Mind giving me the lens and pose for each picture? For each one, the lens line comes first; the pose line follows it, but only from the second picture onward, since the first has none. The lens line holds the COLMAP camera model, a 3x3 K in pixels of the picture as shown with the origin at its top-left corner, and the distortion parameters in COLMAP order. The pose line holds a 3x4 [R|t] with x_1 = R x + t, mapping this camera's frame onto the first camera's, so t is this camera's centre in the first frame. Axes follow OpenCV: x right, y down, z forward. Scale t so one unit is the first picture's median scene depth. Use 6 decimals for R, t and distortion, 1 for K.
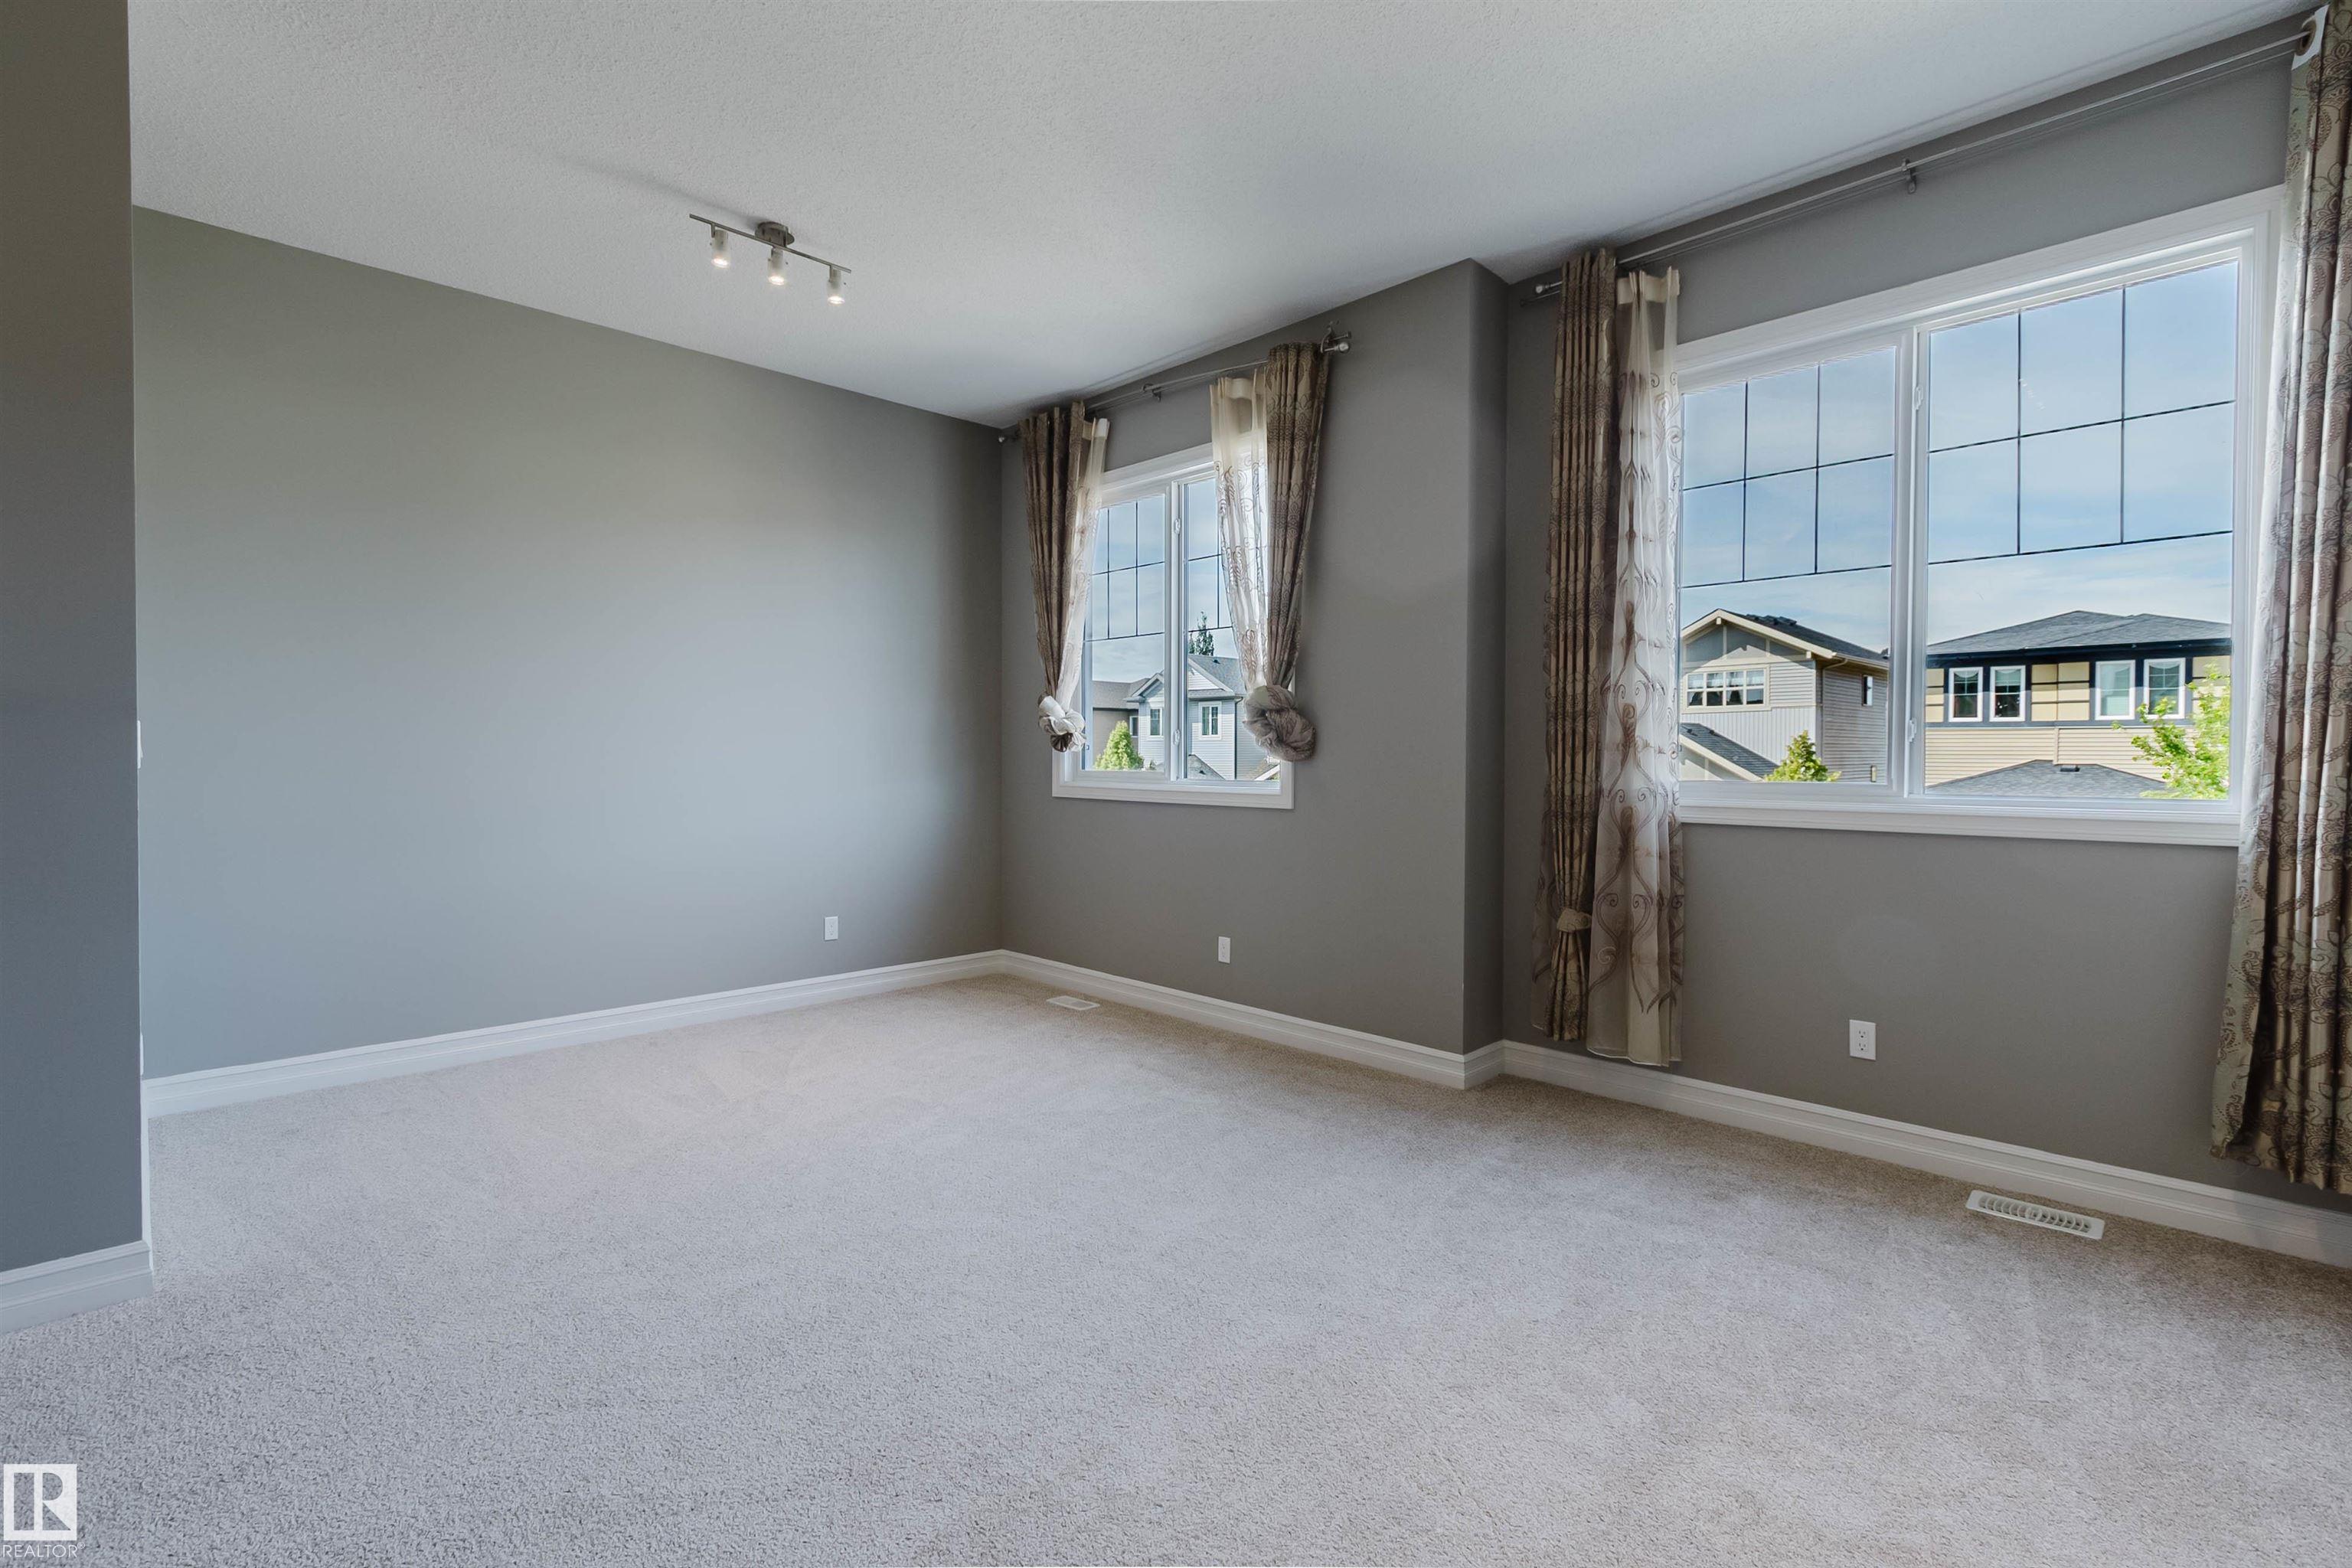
lens RADIAL K [[1069.9, 0, 1169.7], [0, 1069.9, 773.7], [0, 0, 1]] dist [0.002218, 0.000094]
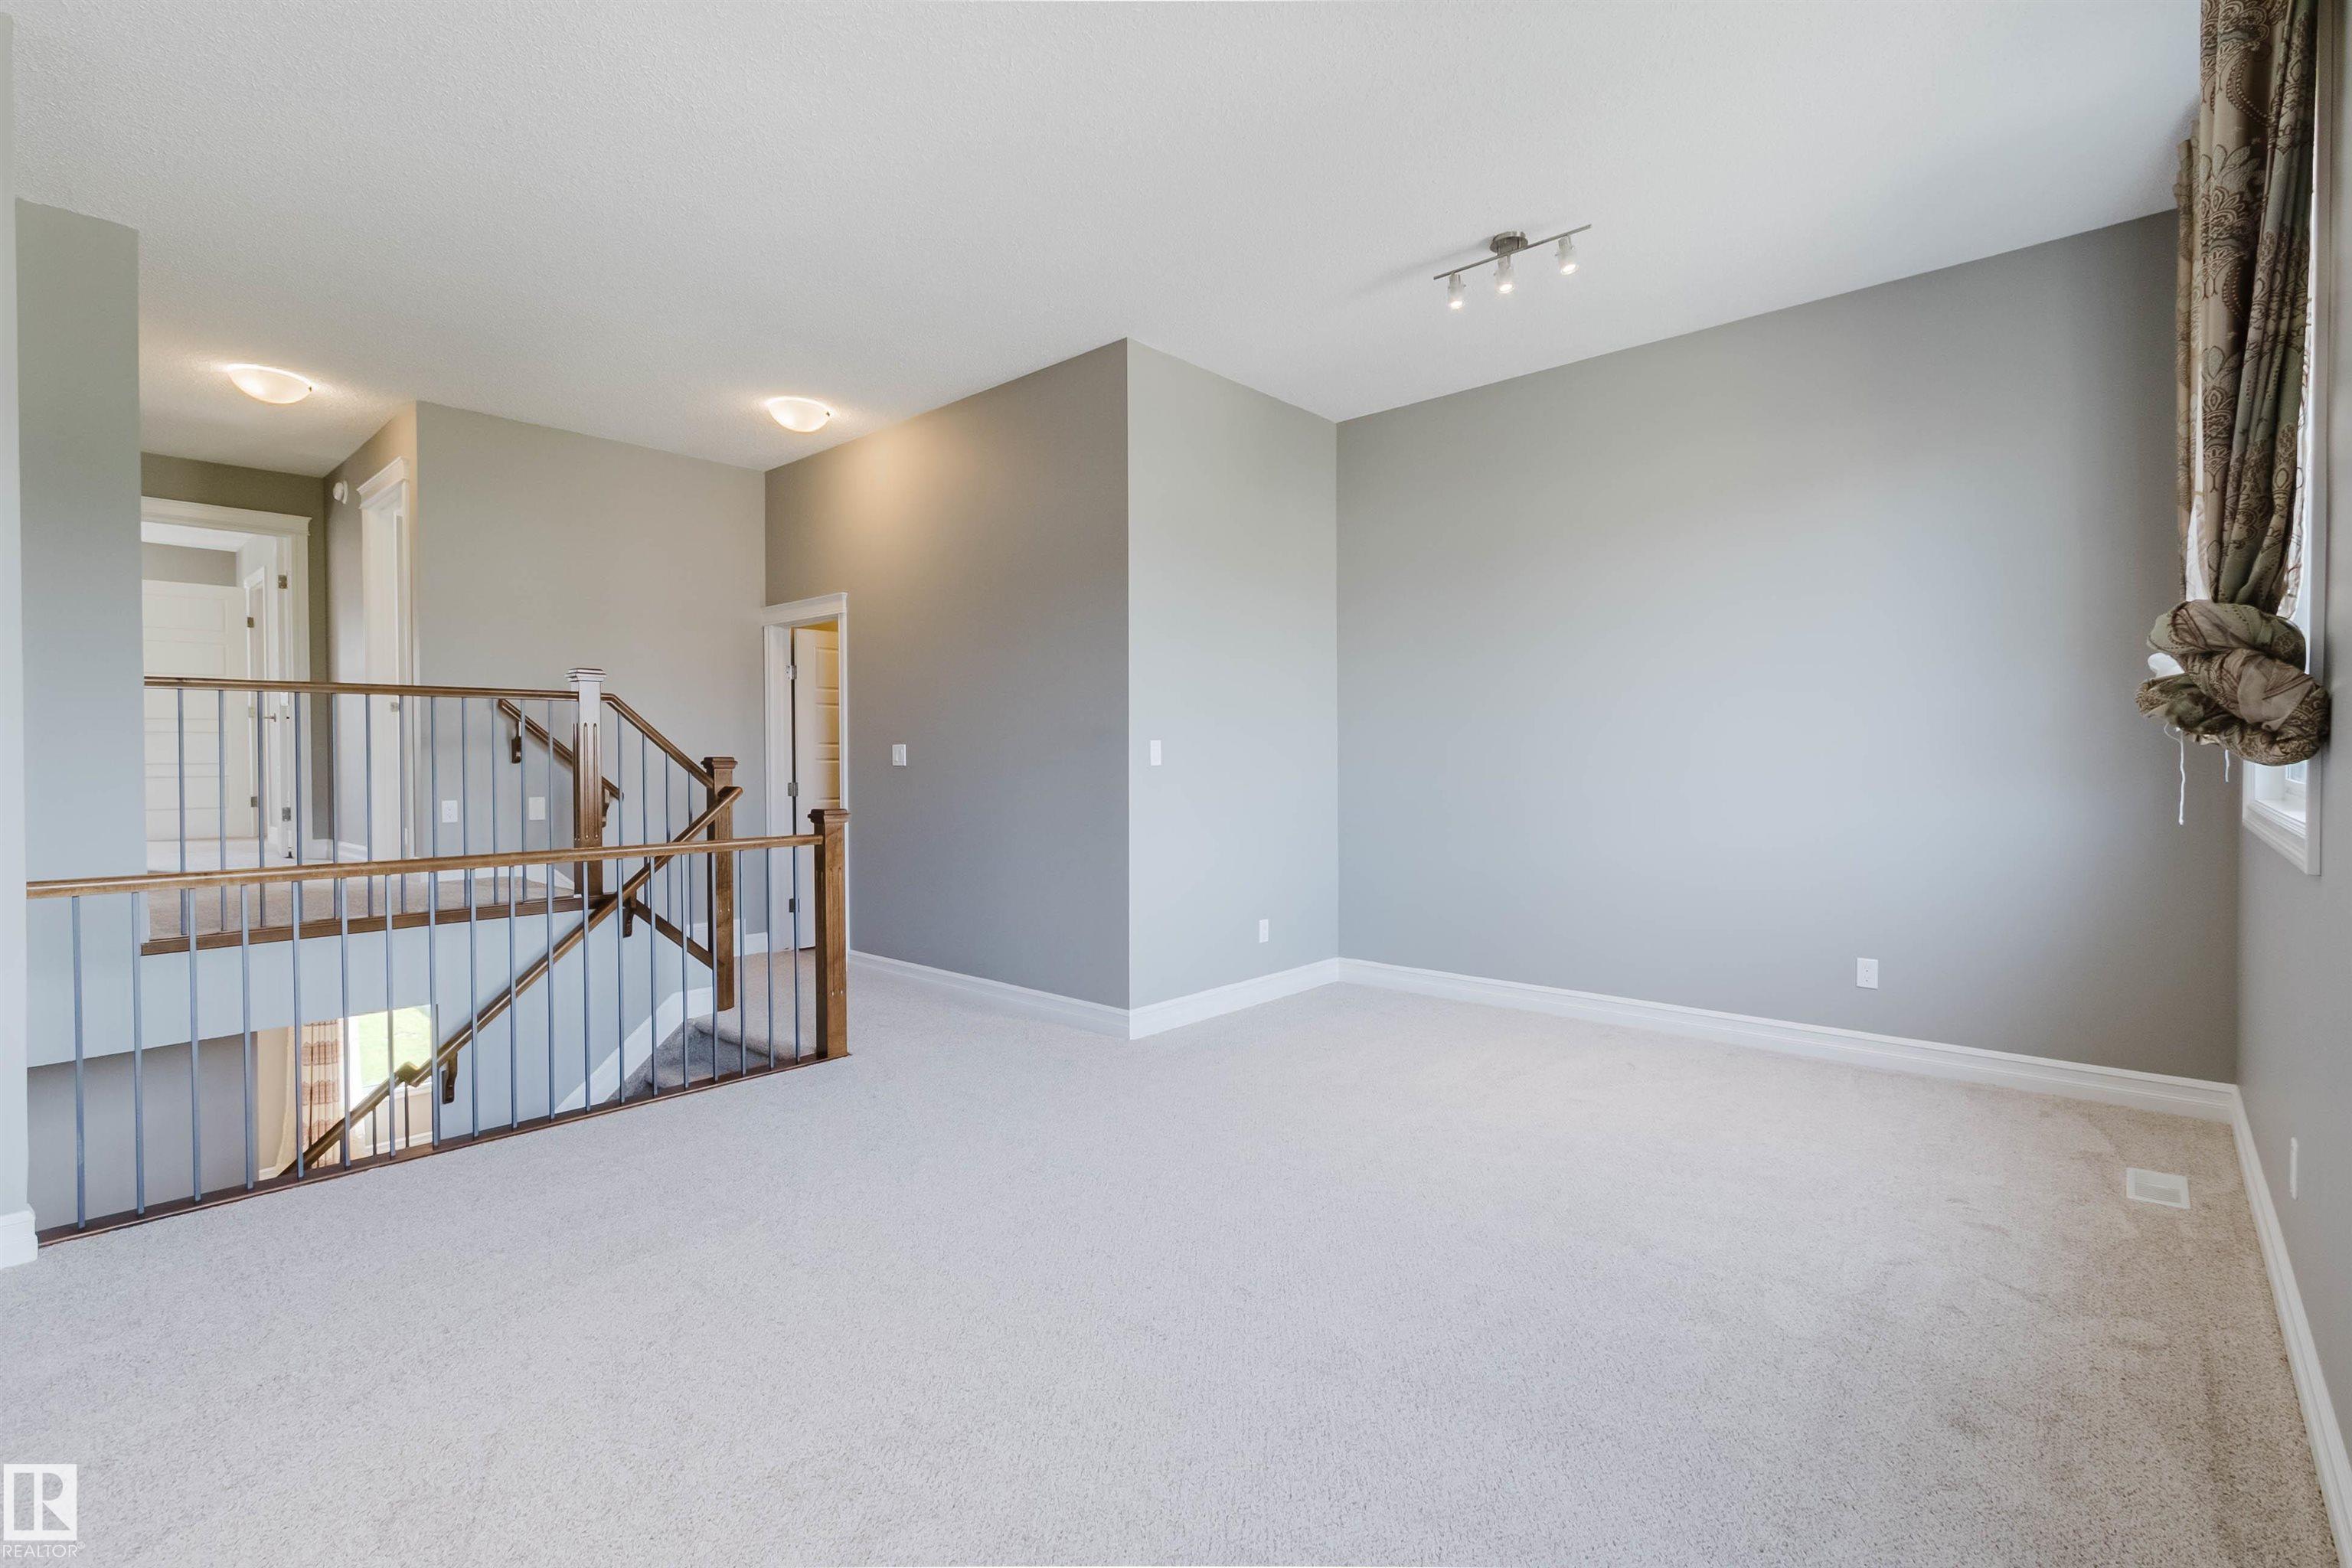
lens RADIAL K [[1069.9, 0, 1185.1], [0, 1069.9, 789.2], [0, 0, 1]] dist [0.002218, 0.000094]
pose [[0.054068, 0.024339, -0.998241, 0.535180], [-0.012741, 0.999638, 0.023683, -0.005799], [0.998456, 0.011438, 0.054359, 0.540765]]
